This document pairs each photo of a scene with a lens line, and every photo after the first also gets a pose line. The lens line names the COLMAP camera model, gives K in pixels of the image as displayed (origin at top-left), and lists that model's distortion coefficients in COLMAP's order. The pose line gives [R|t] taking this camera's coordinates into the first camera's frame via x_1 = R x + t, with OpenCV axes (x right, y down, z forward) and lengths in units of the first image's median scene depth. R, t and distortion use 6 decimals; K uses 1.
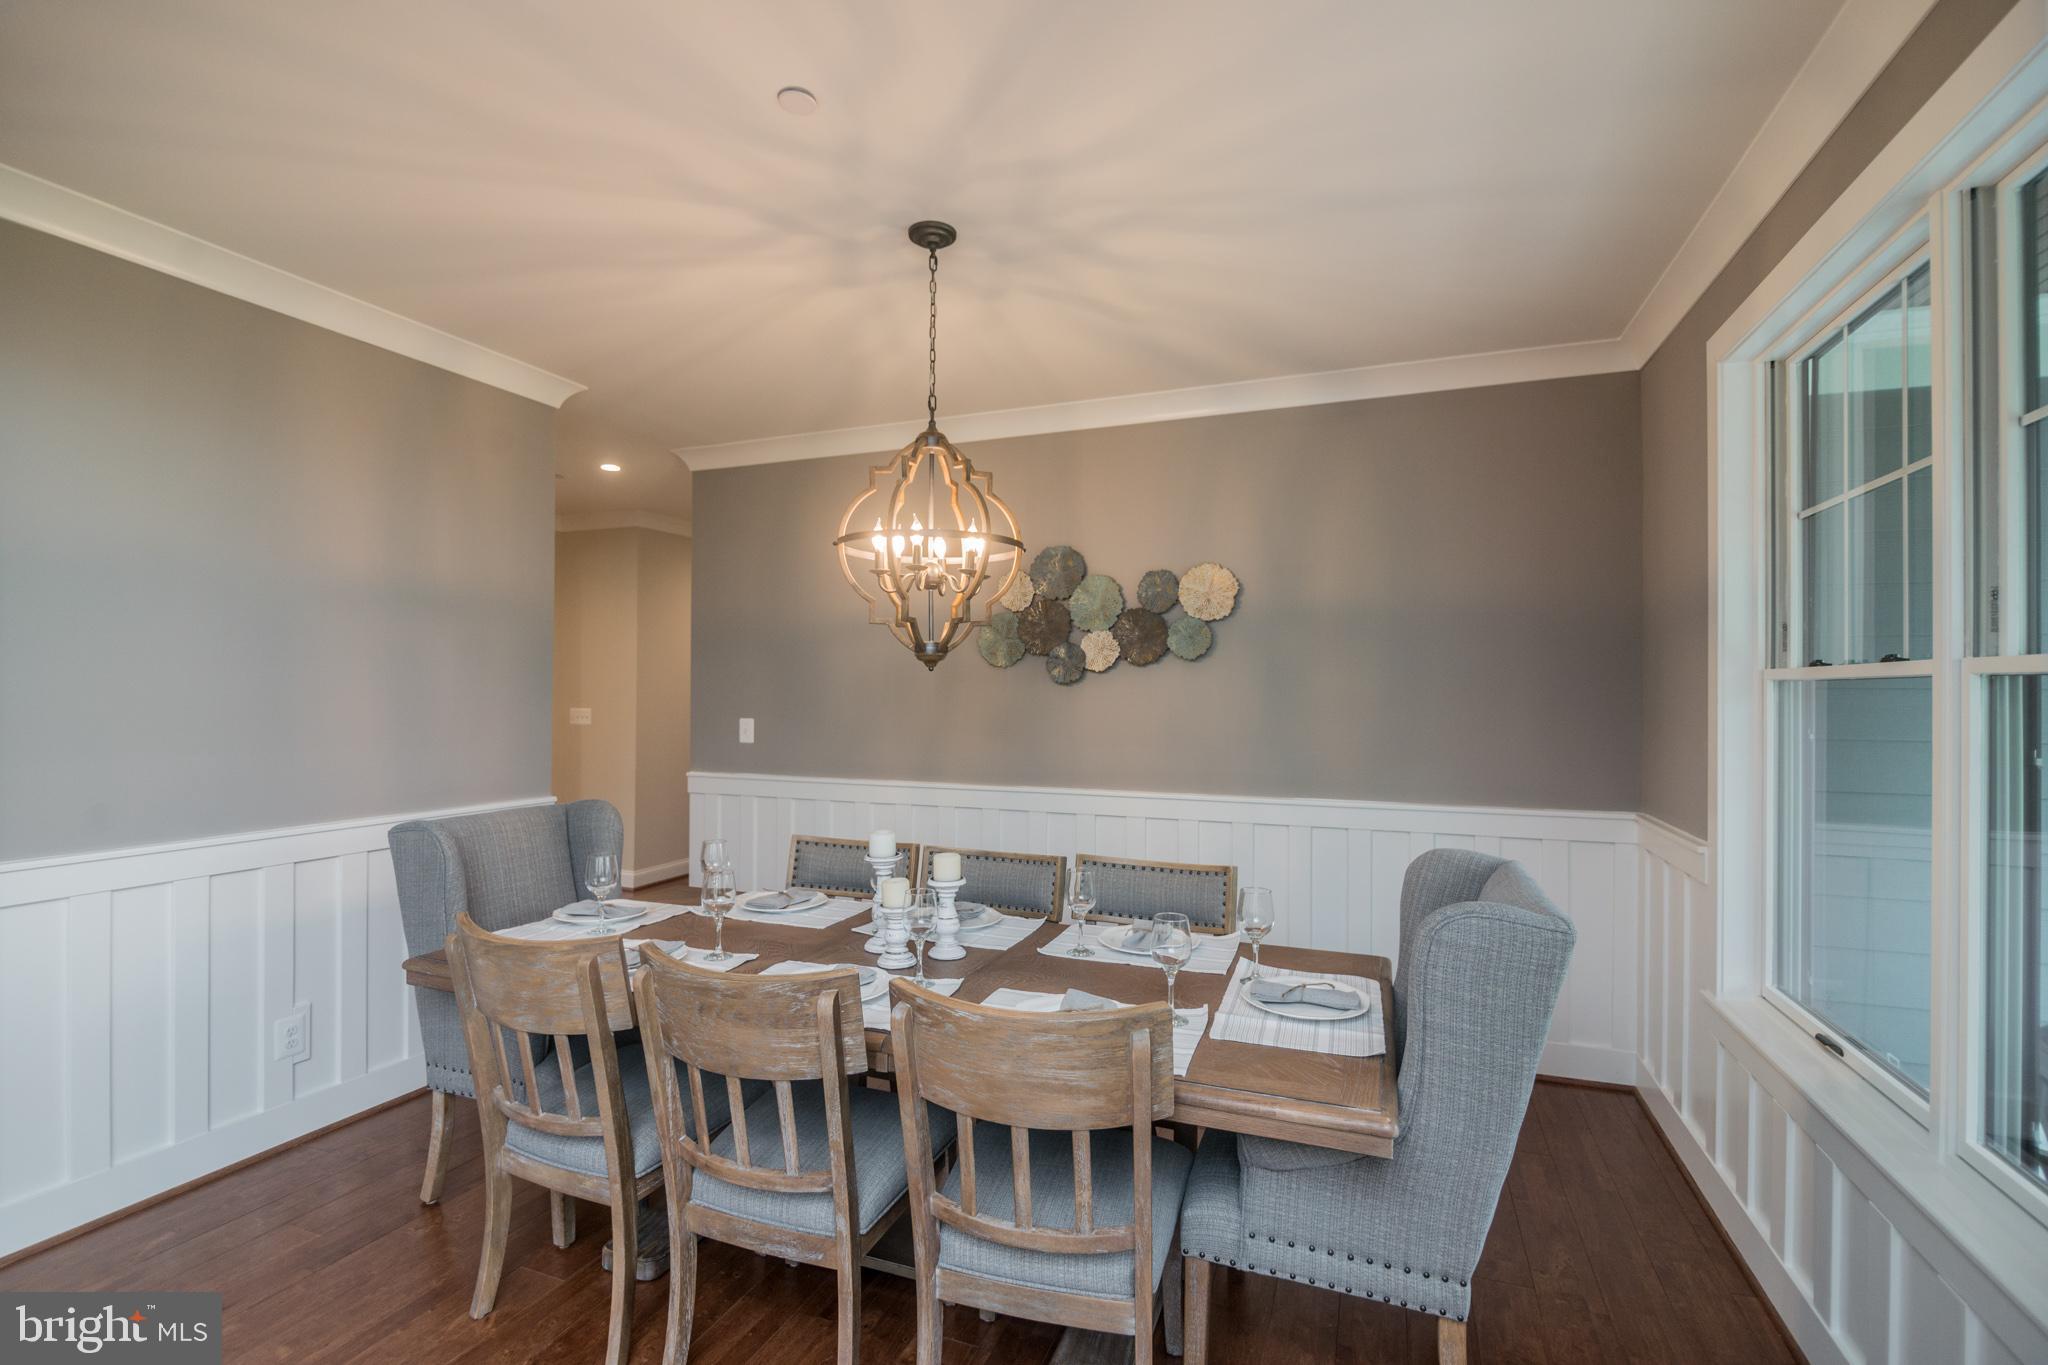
lens RADIAL K [[933.3, 0, 1007.8], [0, 933.3, 682.8], [0, 0, 1]] dist [-0.014147, 0.000046]
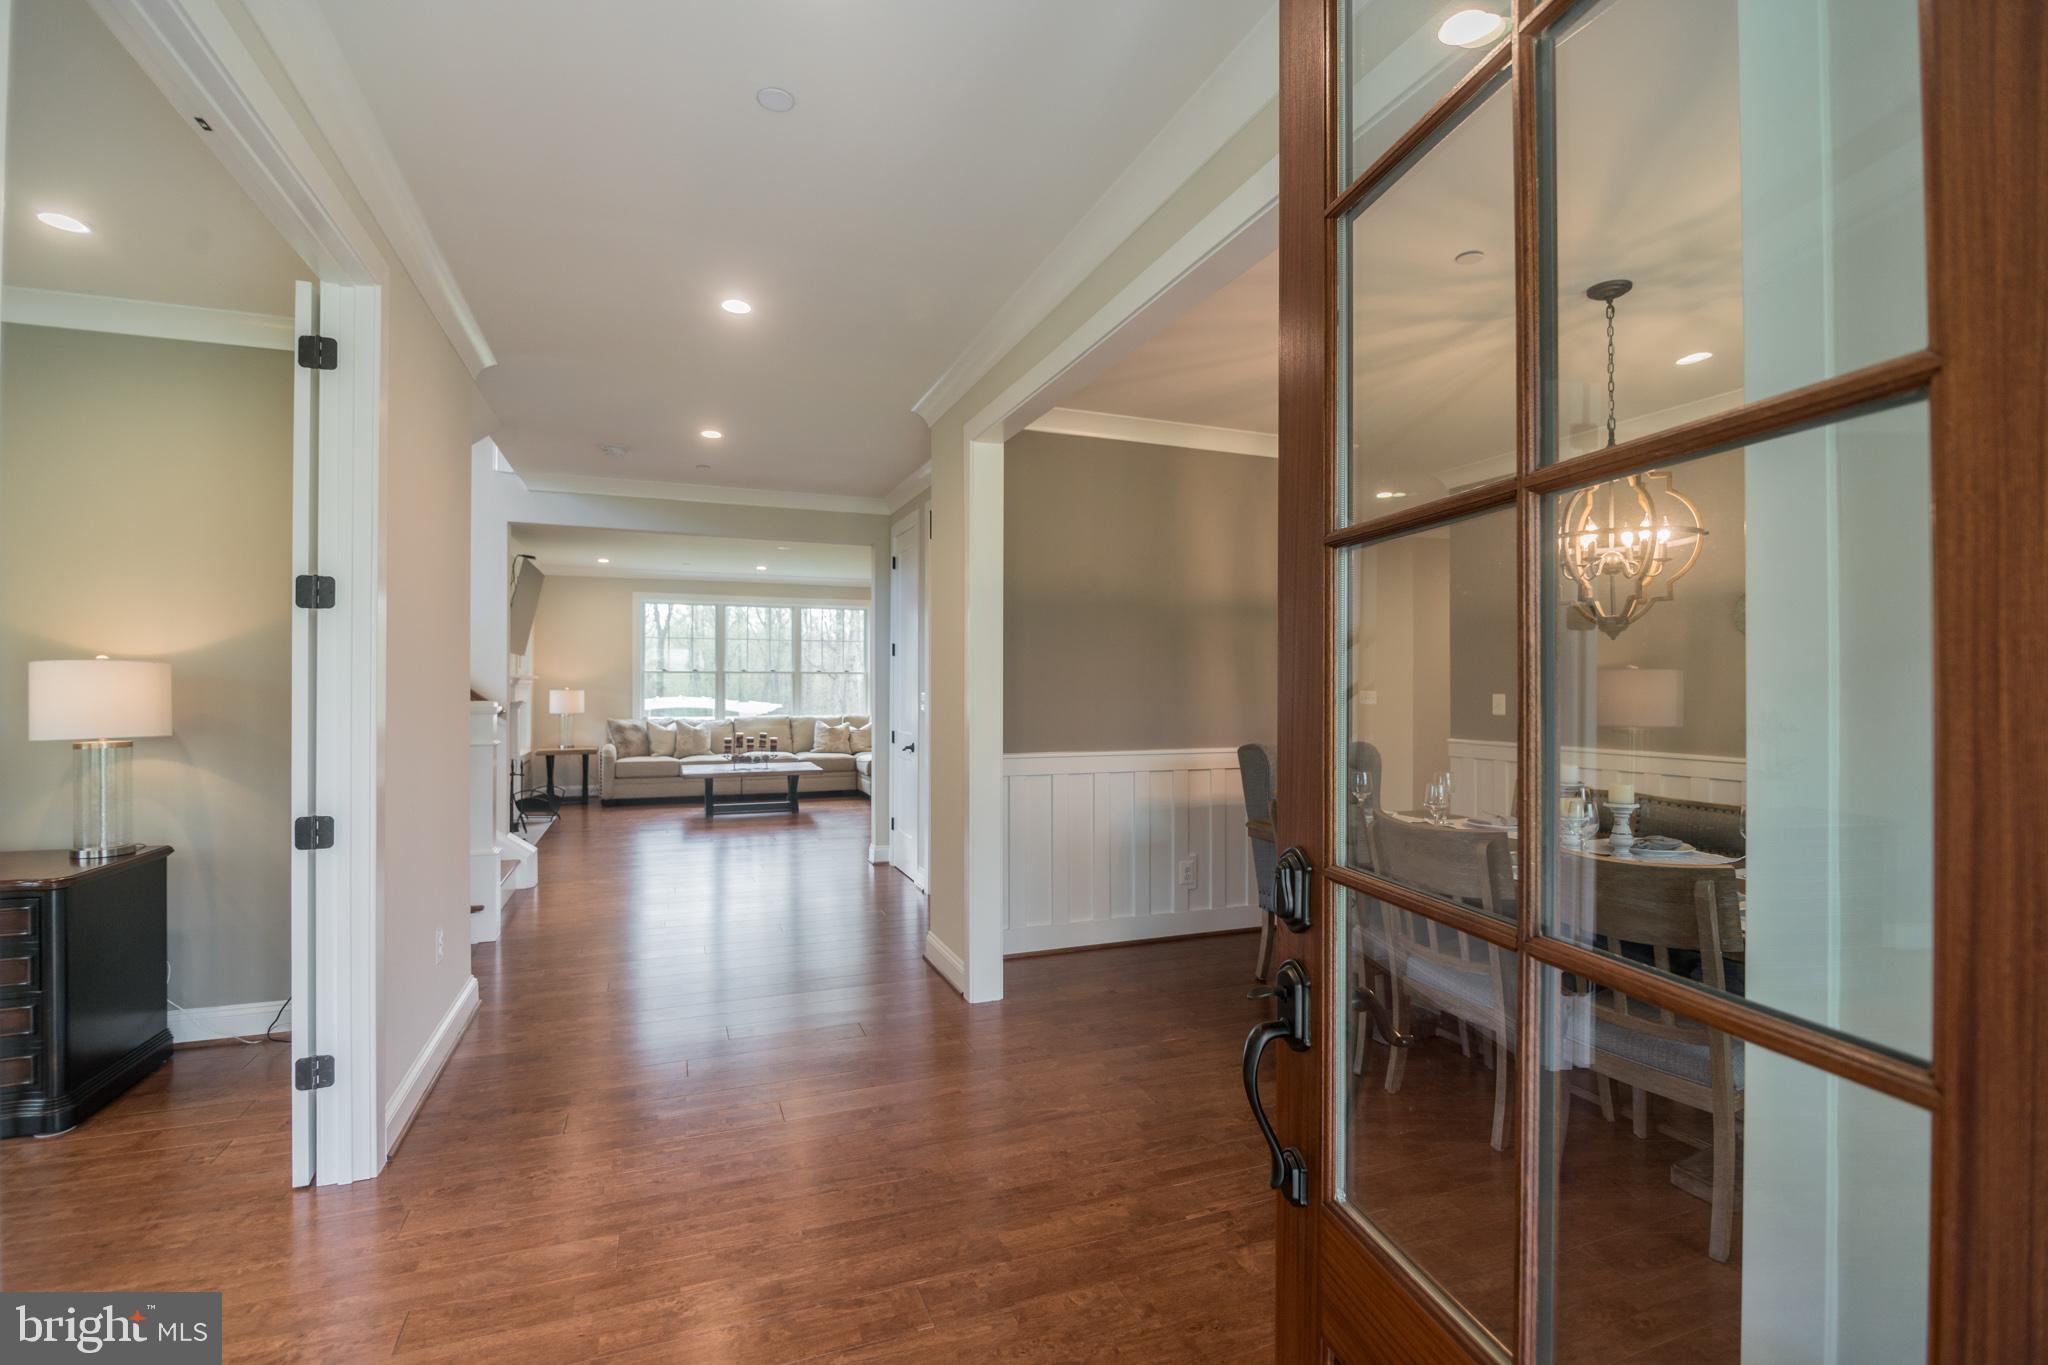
lens RADIAL K [[933.3, 0, 1007.8], [0, 933.3, 682.8], [0, 0, 1]] dist [-0.014147, 0.000046]
pose [[0.680363, -0.009329, -0.732816, 0.274819], [0.006425, 0.999956, -0.006765, 0.048599], [0.732847, -0.000105, 0.680393, -0.434549]]
